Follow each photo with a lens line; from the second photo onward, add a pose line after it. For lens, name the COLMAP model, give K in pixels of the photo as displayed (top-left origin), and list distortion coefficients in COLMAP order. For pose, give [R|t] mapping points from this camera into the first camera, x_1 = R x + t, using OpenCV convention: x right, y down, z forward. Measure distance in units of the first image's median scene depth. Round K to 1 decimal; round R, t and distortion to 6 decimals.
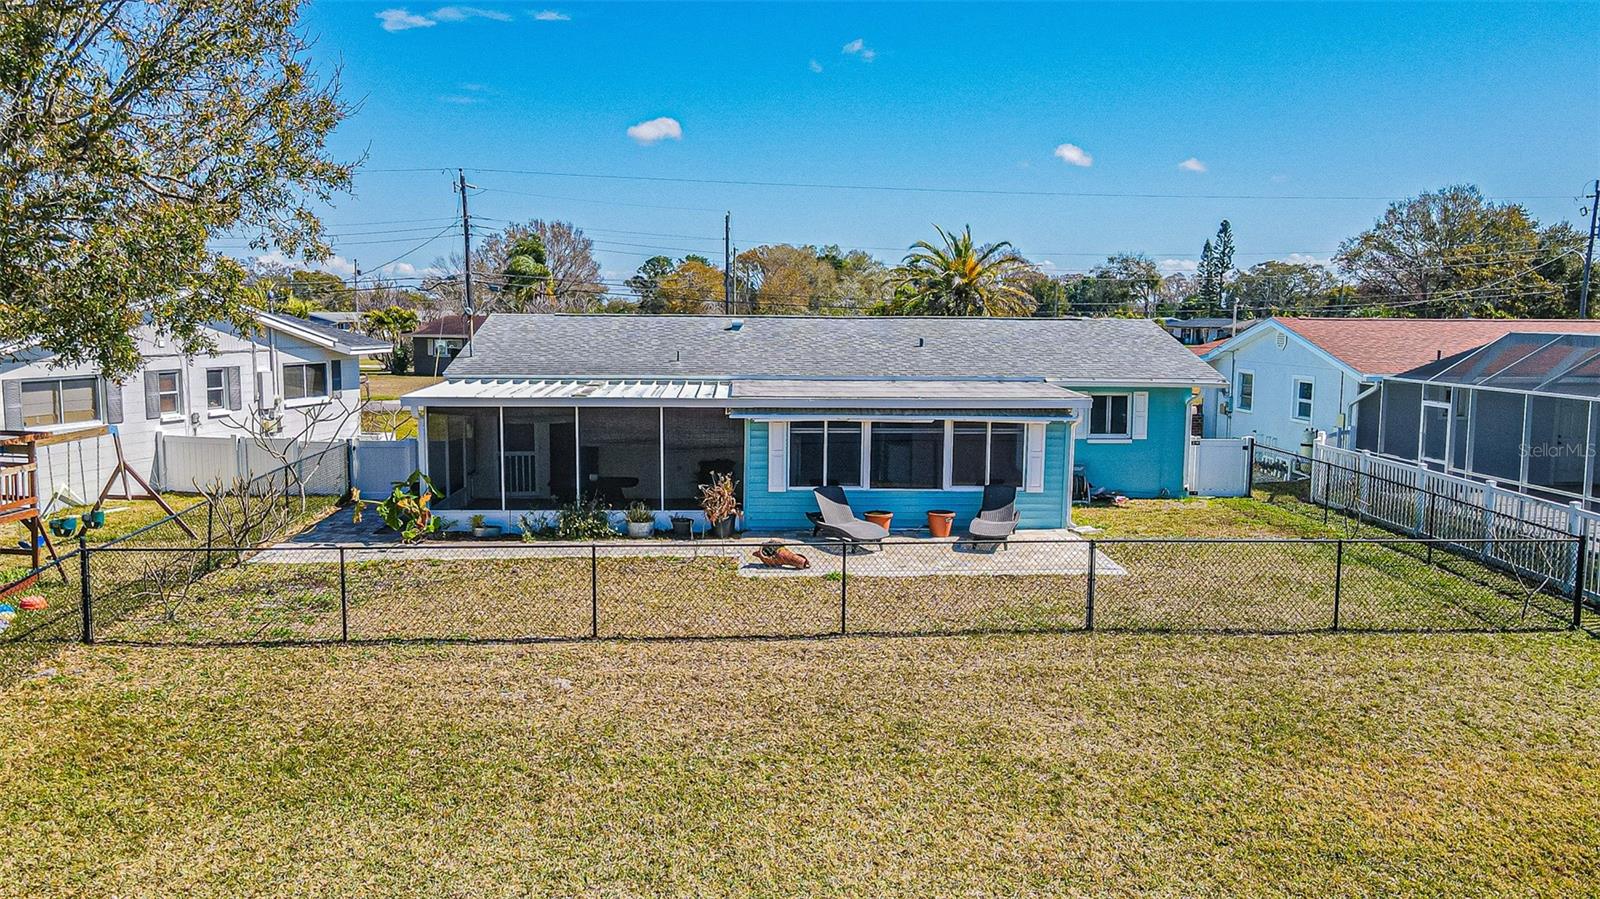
lens RADIAL K [[1189.0, 0, 801.8], [0, 1189.0, 458.5], [0, 0, 1]] dist [-0.004281, 0.029939]
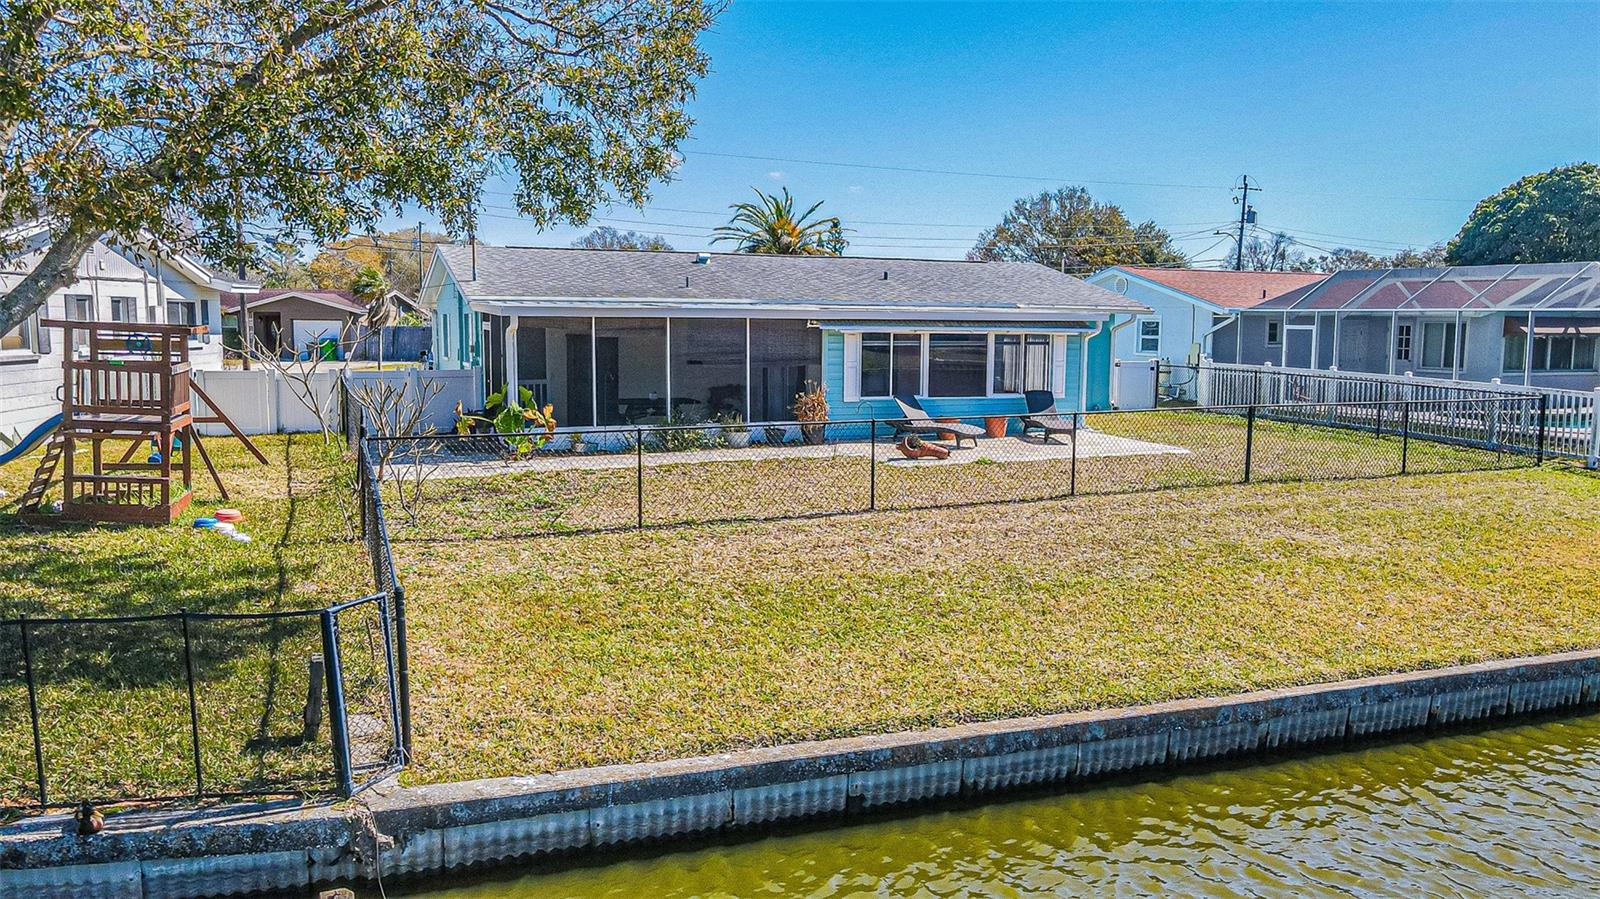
lens RADIAL K [[1189.0, 0, 798.9], [0, 1189.0, 477.1], [0, 0, 1]] dist [-0.004281, 0.029939]
pose [[0.939627, -0.045349, 0.339183, -0.353558], [0.040604, 0.998953, 0.021077, 0.059108], [-0.339784, -0.006033, 0.940484, 0.028092]]
